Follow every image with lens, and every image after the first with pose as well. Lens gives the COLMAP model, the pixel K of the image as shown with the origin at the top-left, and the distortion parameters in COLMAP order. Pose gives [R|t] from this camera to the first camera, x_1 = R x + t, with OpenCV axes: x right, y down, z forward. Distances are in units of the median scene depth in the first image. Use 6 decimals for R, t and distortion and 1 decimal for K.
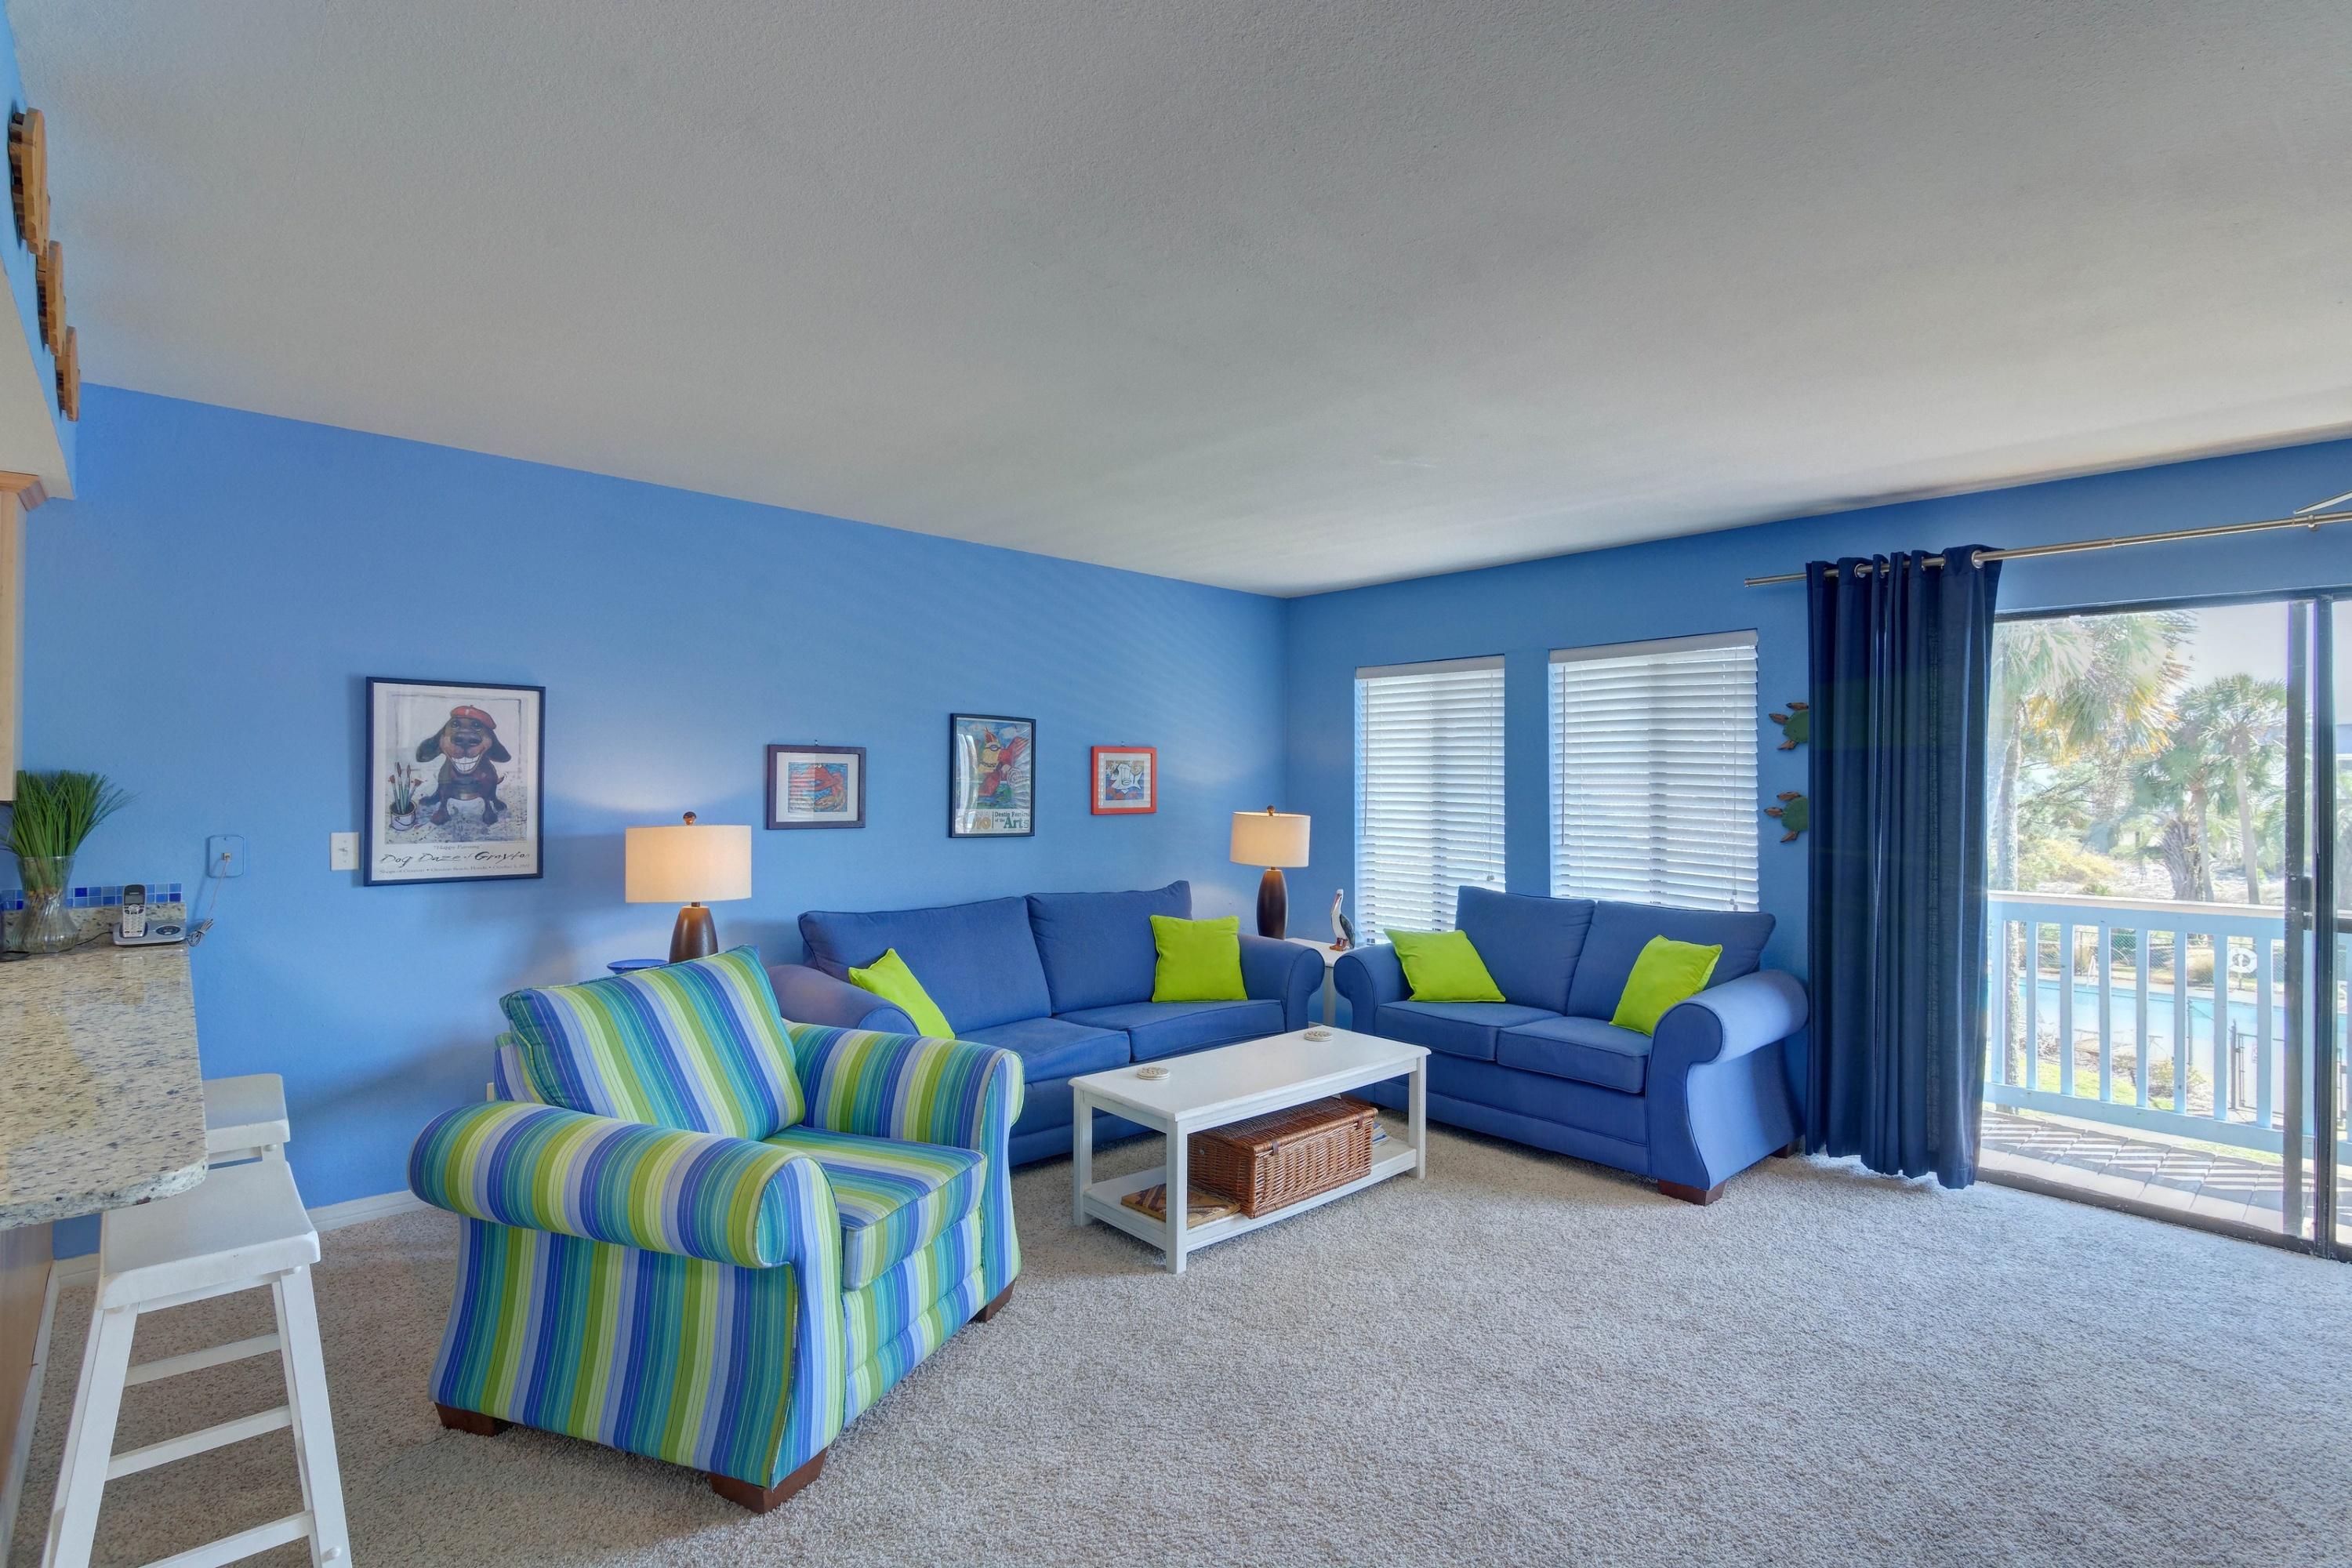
lens RADIAL K [[1116.6, 0, 1181.4], [0, 1116.6, 781.5], [0, 0, 1]] dist [0.004594, 0.000304]
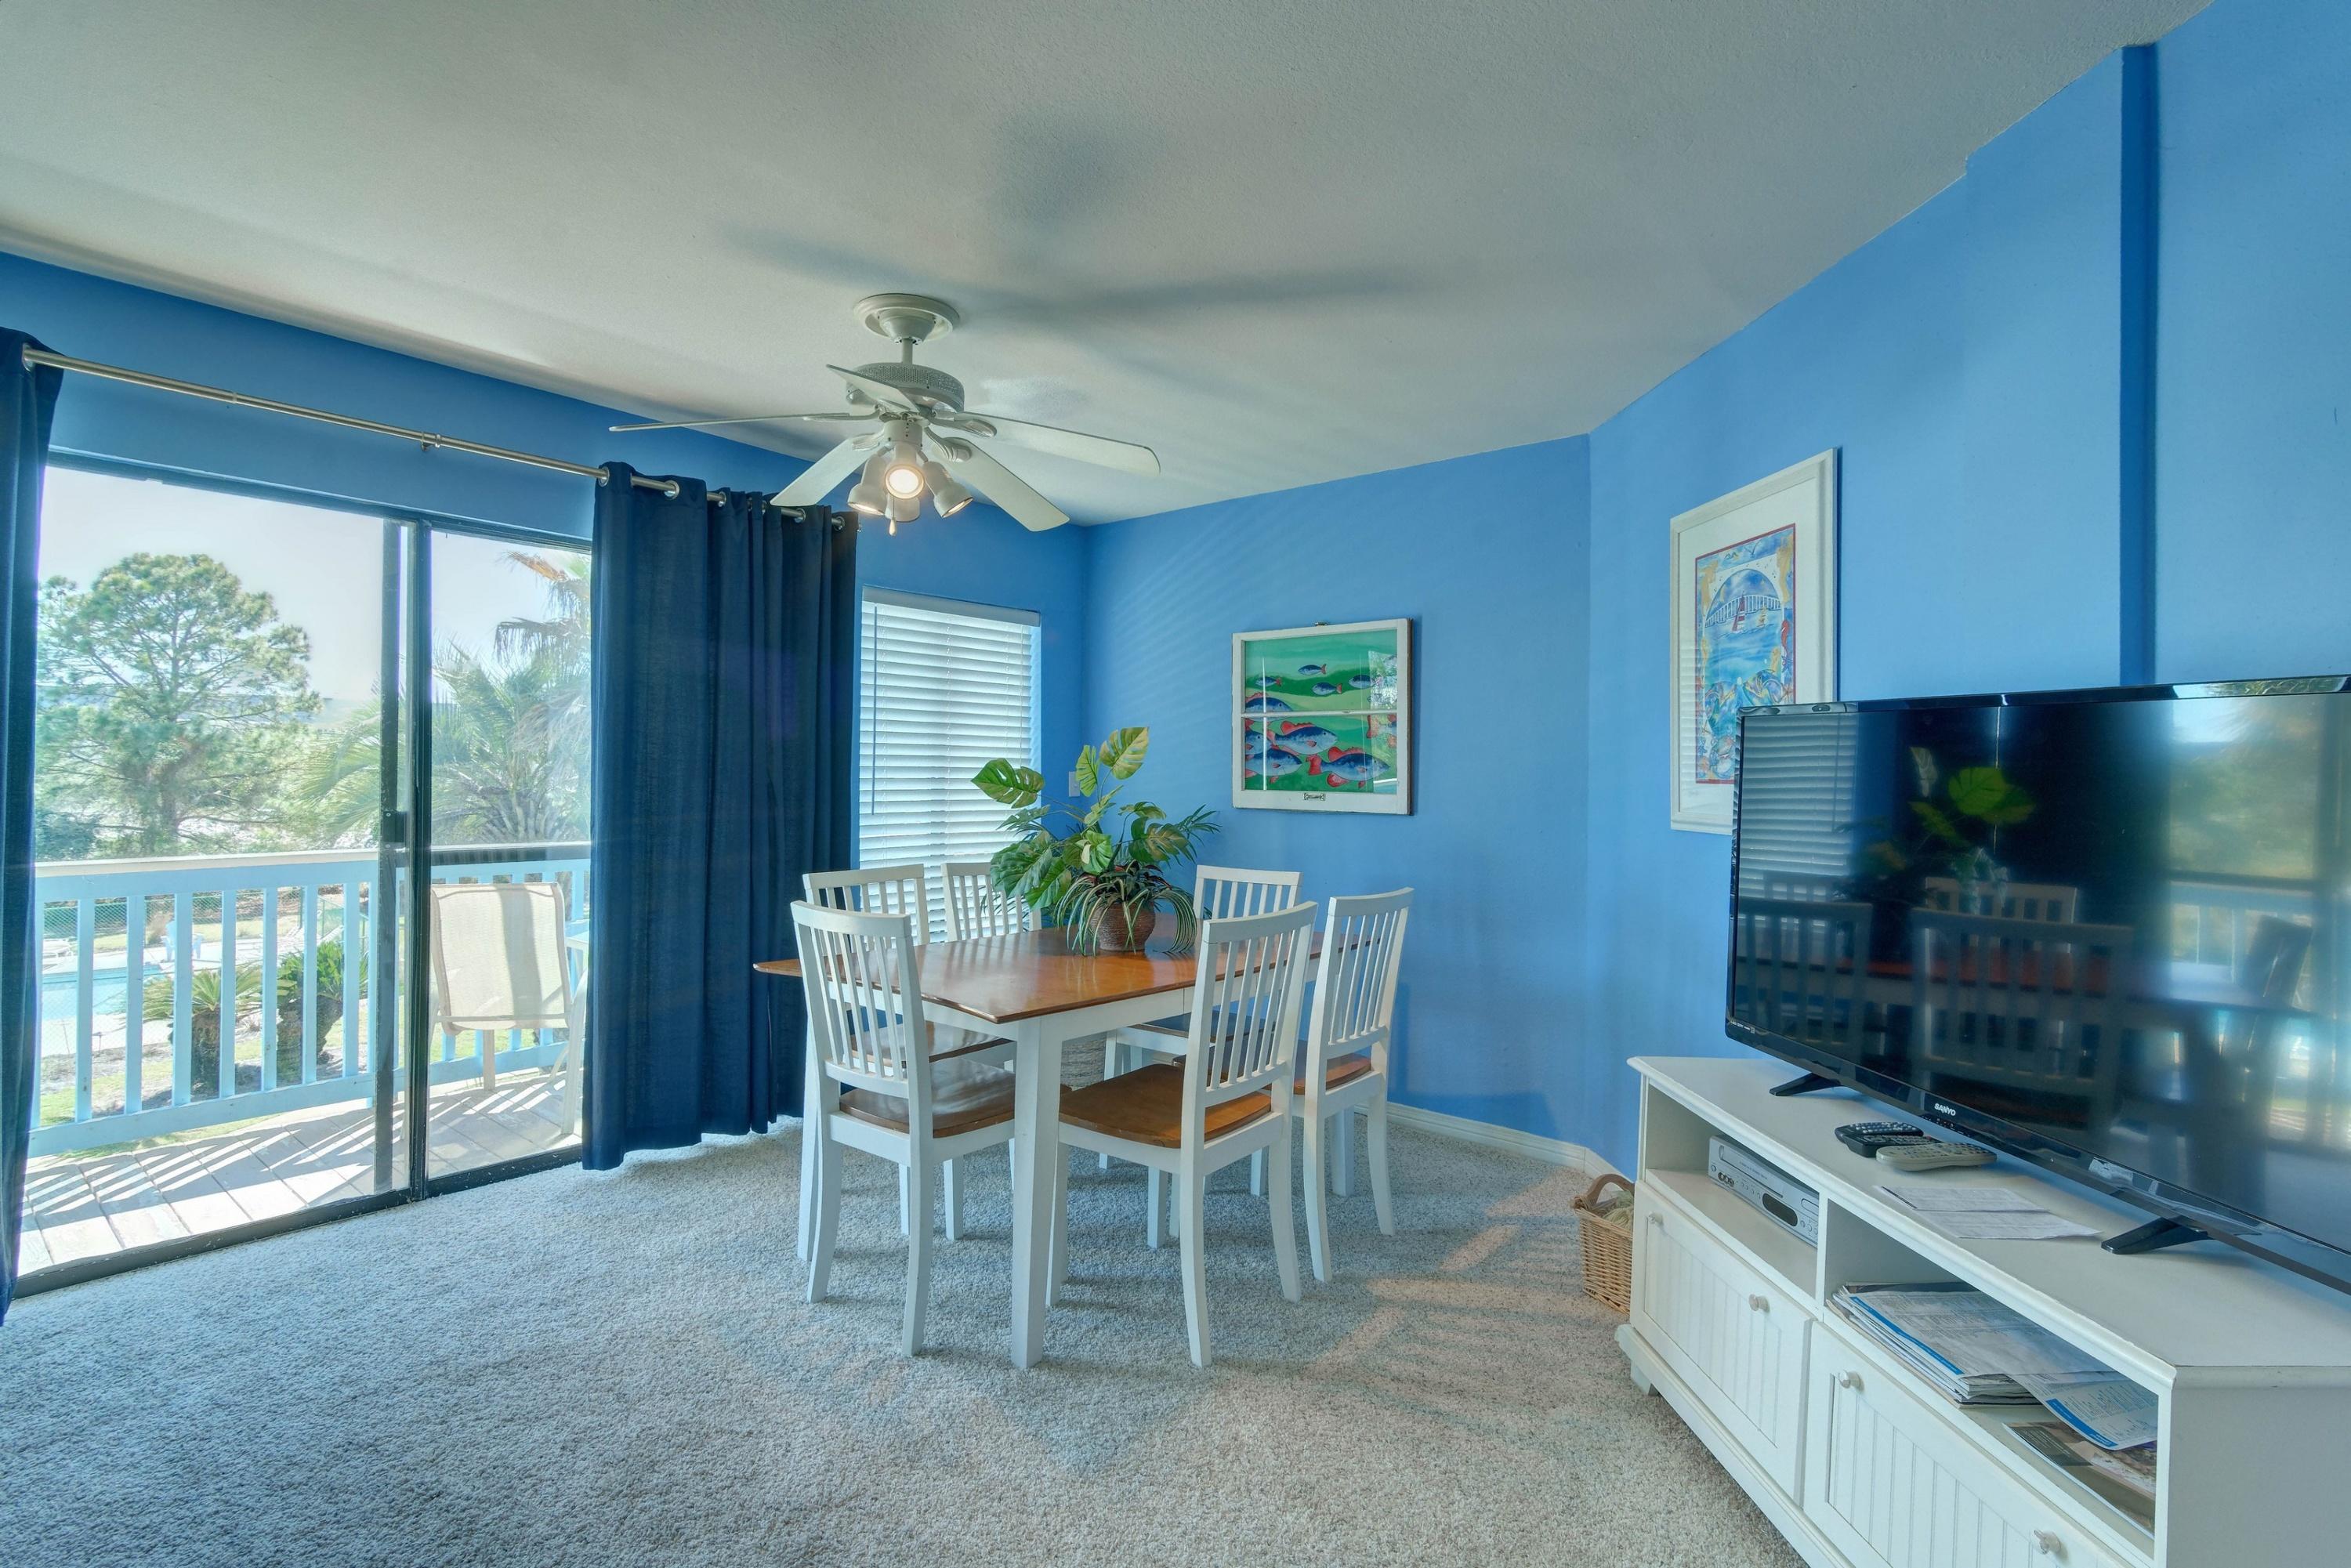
lens RADIAL K [[1127.7, 0, 1178.6], [0, 1127.7, 770.3], [0, 0, 1]] dist [0.004230, -0.000591]
pose [[-0.121554, -0.010624, 0.992528, -0.031199], [-0.014366, 0.999857, 0.008943, 0.028960], [-0.992481, -0.013172, -0.121689, 0.424363]]
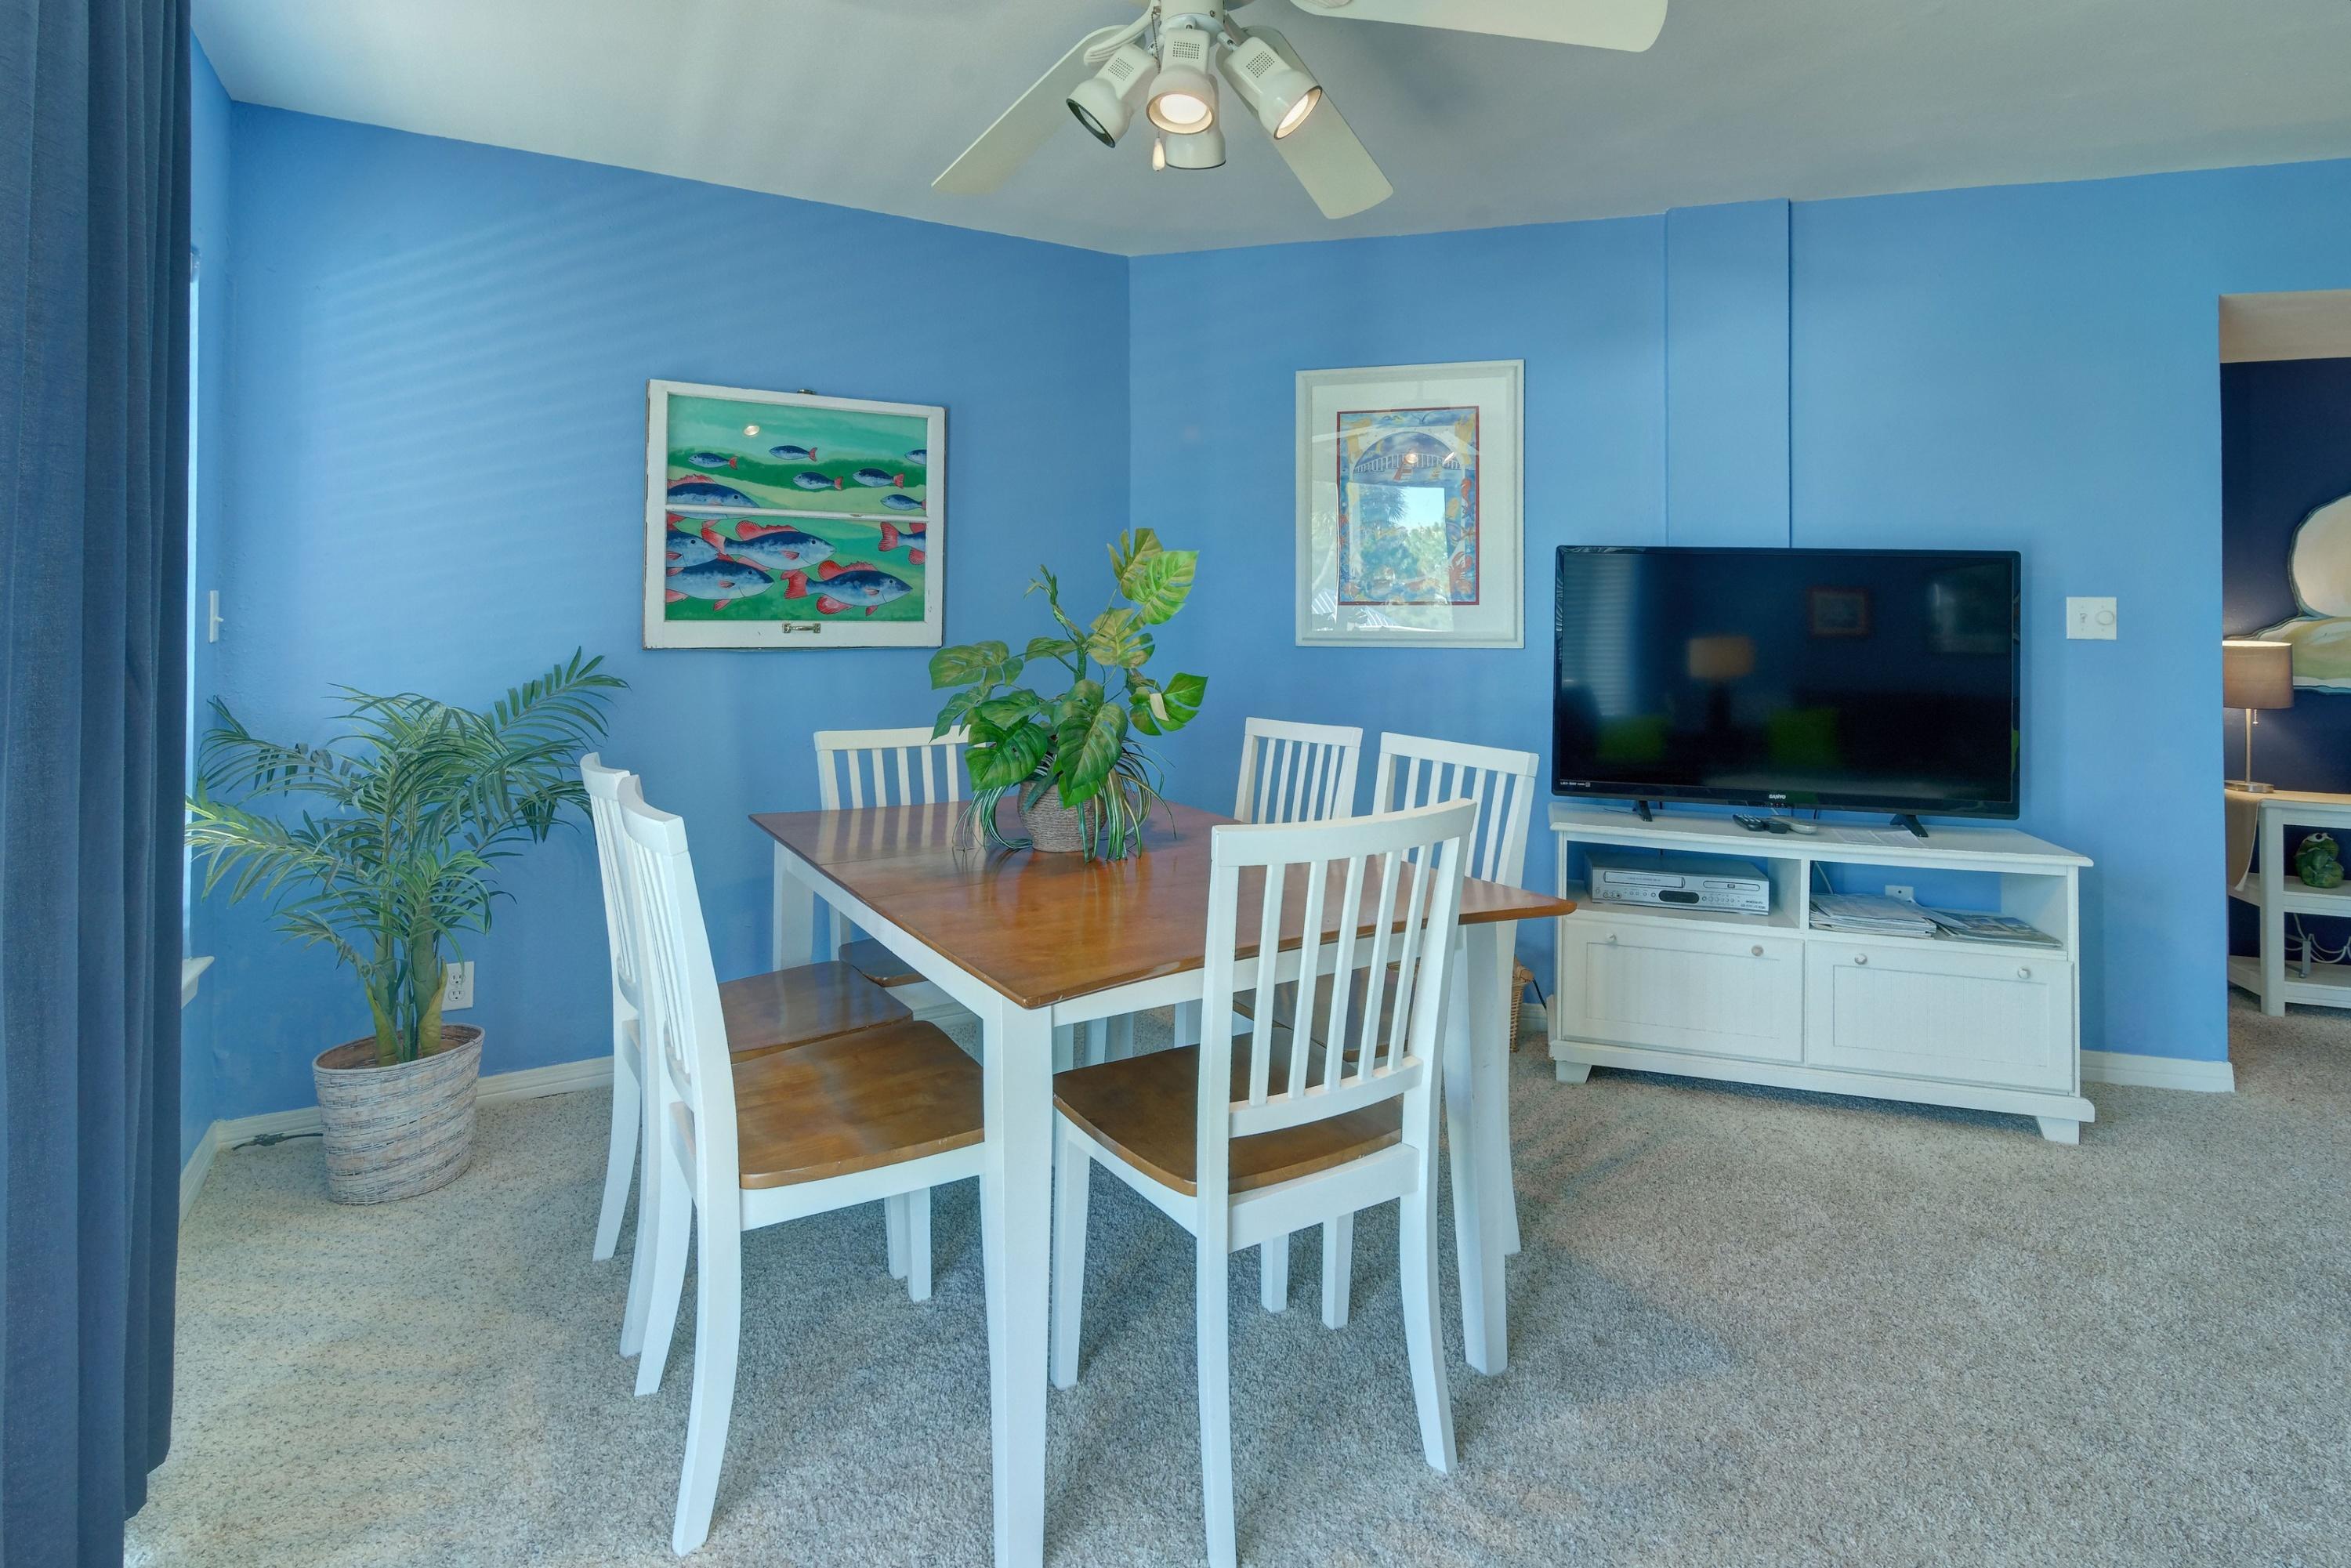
lens RADIAL K [[1209.6, 0, 1183.2], [0, 1209.6, 600.1], [0, 0, 1]] dist [0.003046, -0.000443]
pose [[-0.975955, -0.012157, 0.217631, 0.640670], [-0.015364, 0.999797, -0.013050, 0.051549], [-0.217429, -0.016080, -0.975944, 0.978698]]
